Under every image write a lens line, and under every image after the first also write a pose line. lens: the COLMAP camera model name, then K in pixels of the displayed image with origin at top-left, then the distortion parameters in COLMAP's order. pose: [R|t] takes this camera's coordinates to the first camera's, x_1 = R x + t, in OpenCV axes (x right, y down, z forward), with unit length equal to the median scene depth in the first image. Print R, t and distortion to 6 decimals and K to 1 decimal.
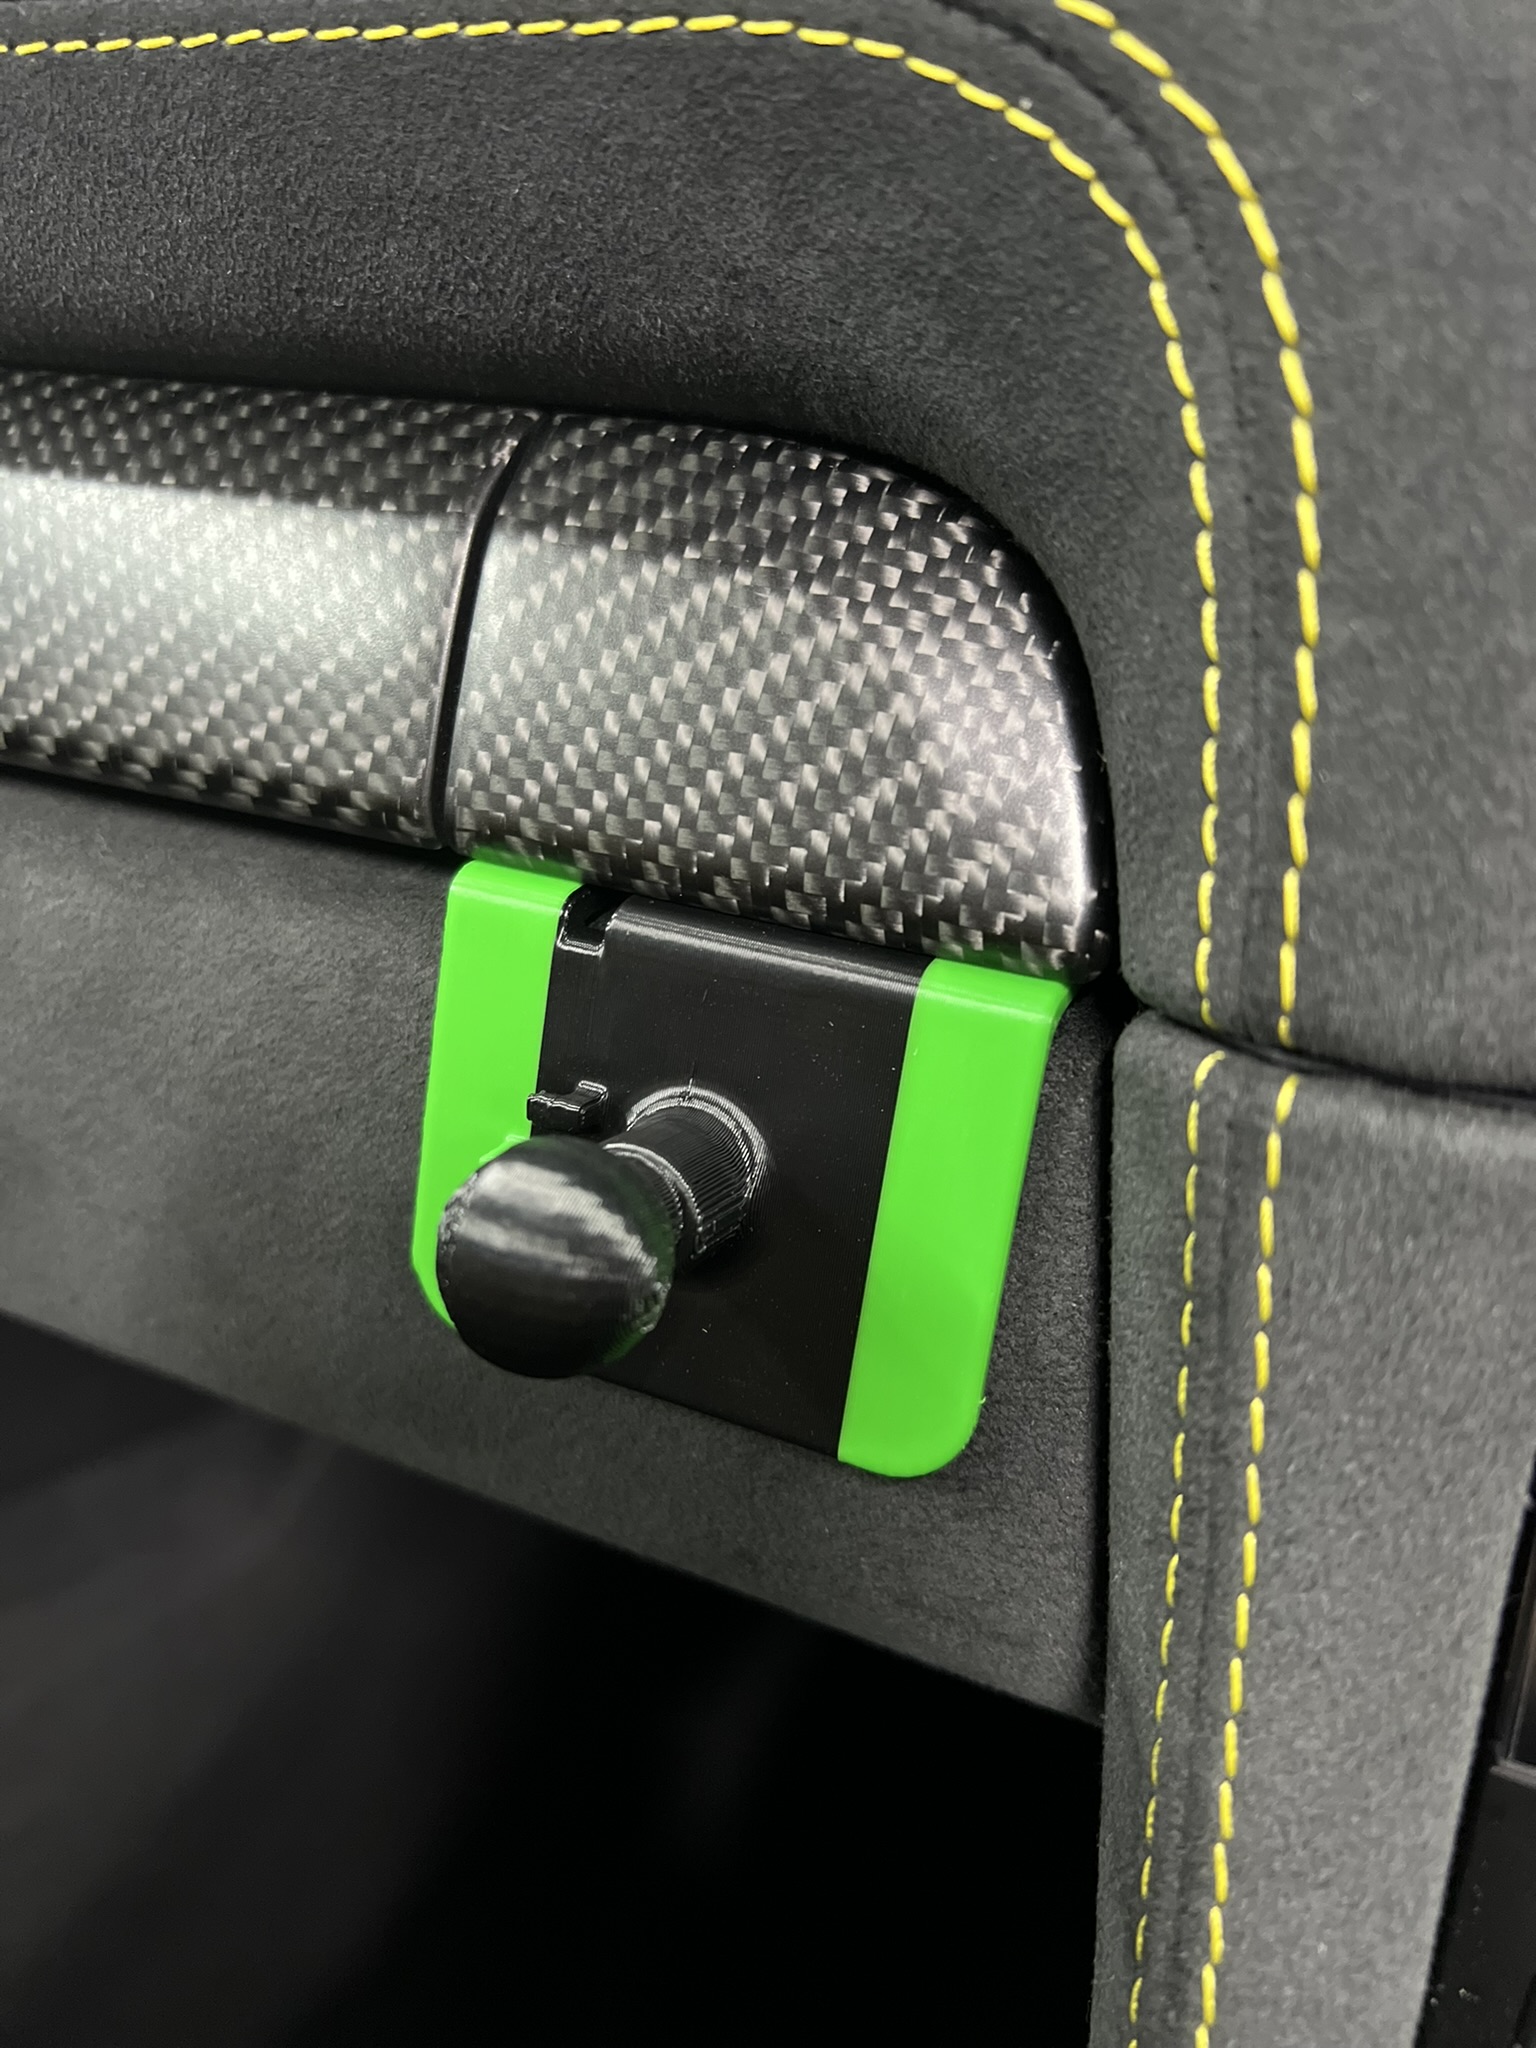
lens RADIAL K [[1615.9, 0, 775.5], [0, 1615.9, 1027.7], [0, 0, 1]] dist [-0.028039, 0.003825]
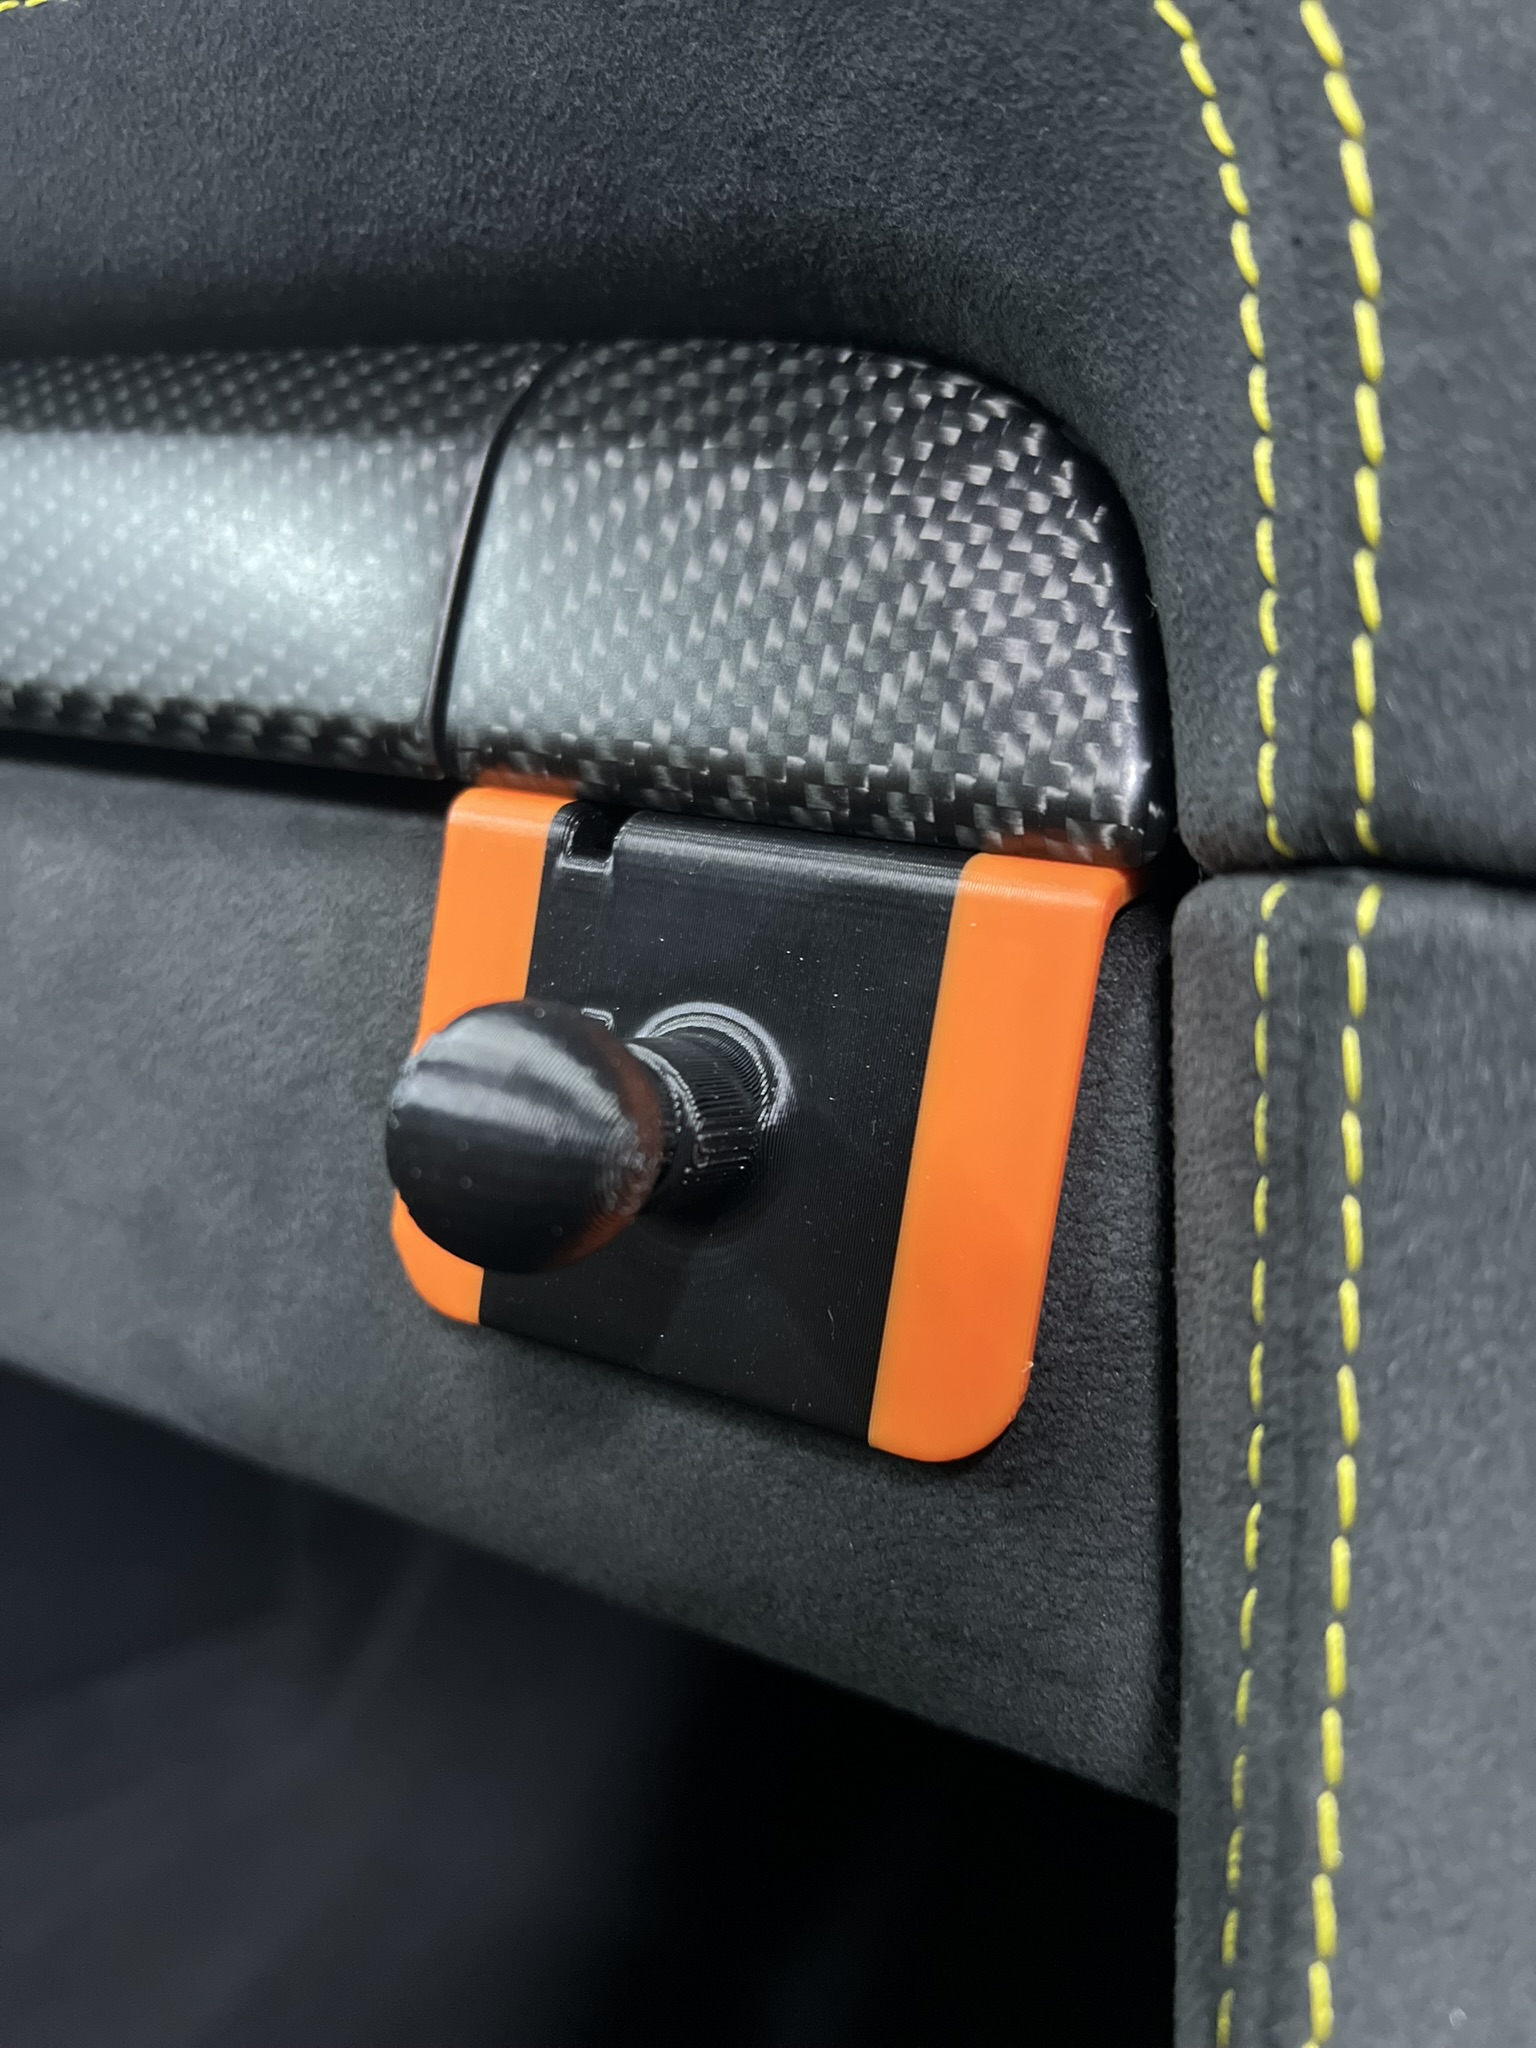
lens RADIAL K [[1642.1, 0, 764.8], [0, 1642.1, 1029.3], [0, 0, 1]] dist [-0.039152, 0.016749]
pose [[0.997600, 0.007314, -0.068847, 0.054730], [-0.017513, 0.988725, -0.148713, 0.214605], [0.066983, 0.149562, 0.986481, 0.129892]]
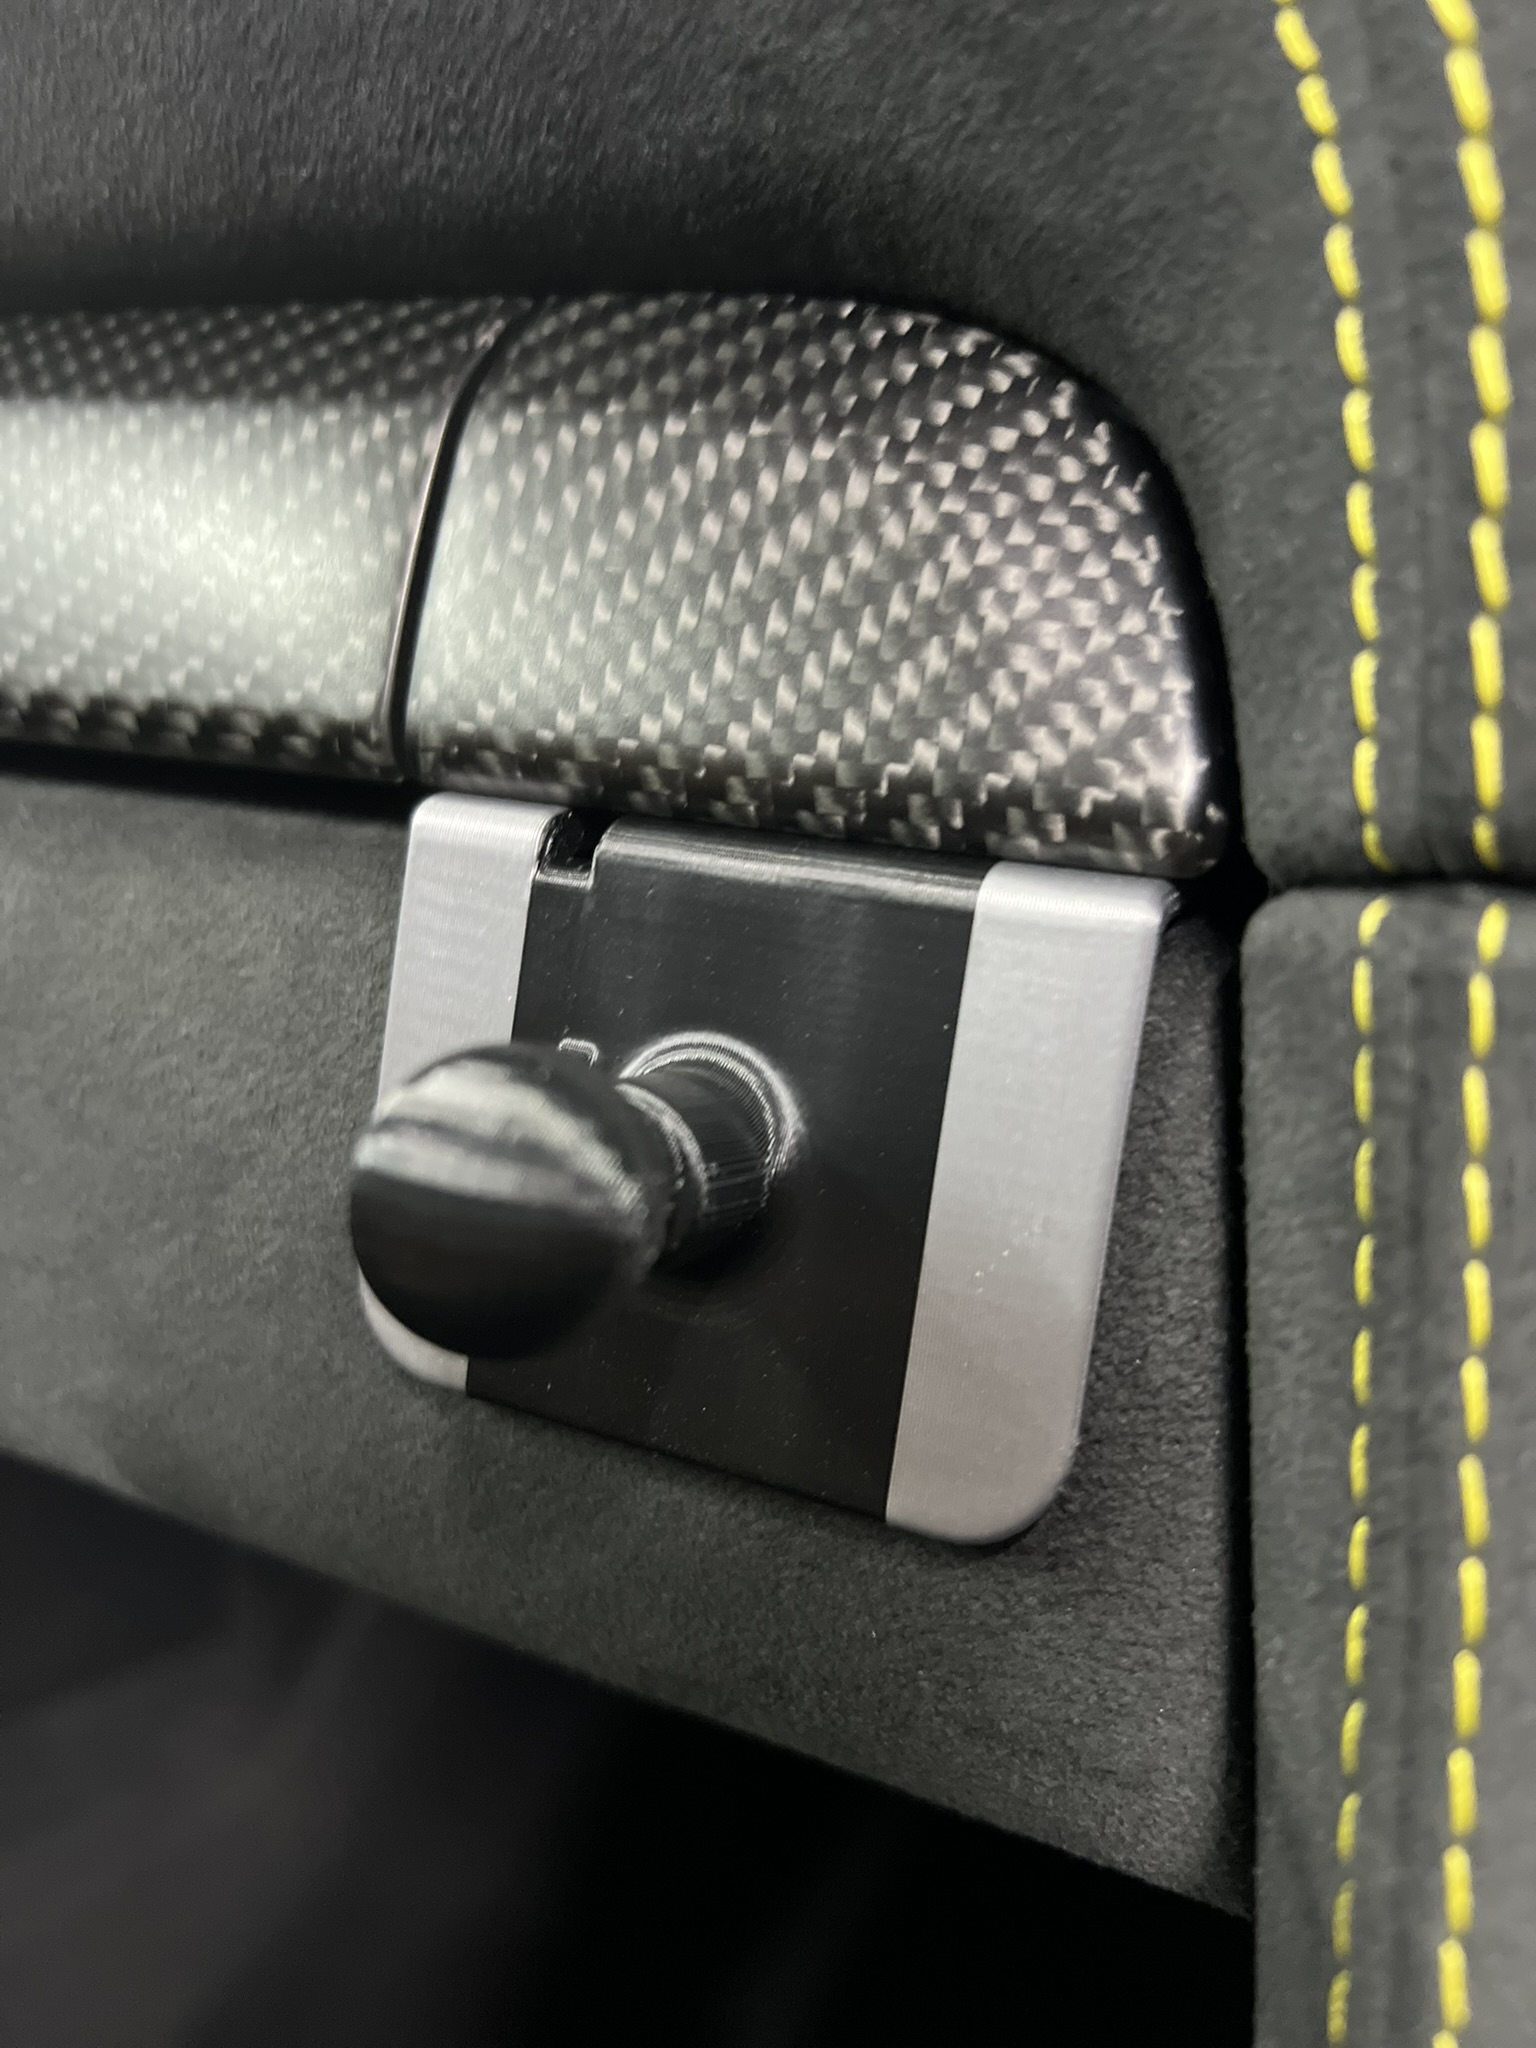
lens RADIAL K [[1671.6, 0, 750.2], [0, 1671.6, 1025.9], [0, 0, 1]] dist [-0.070676, 0.075156]
pose [[0.999105, -0.005112, -0.041999, 0.009608], [-0.001031, 0.989437, -0.144962, 0.175797], [0.042297, 0.144876, 0.988545, 0.221567]]
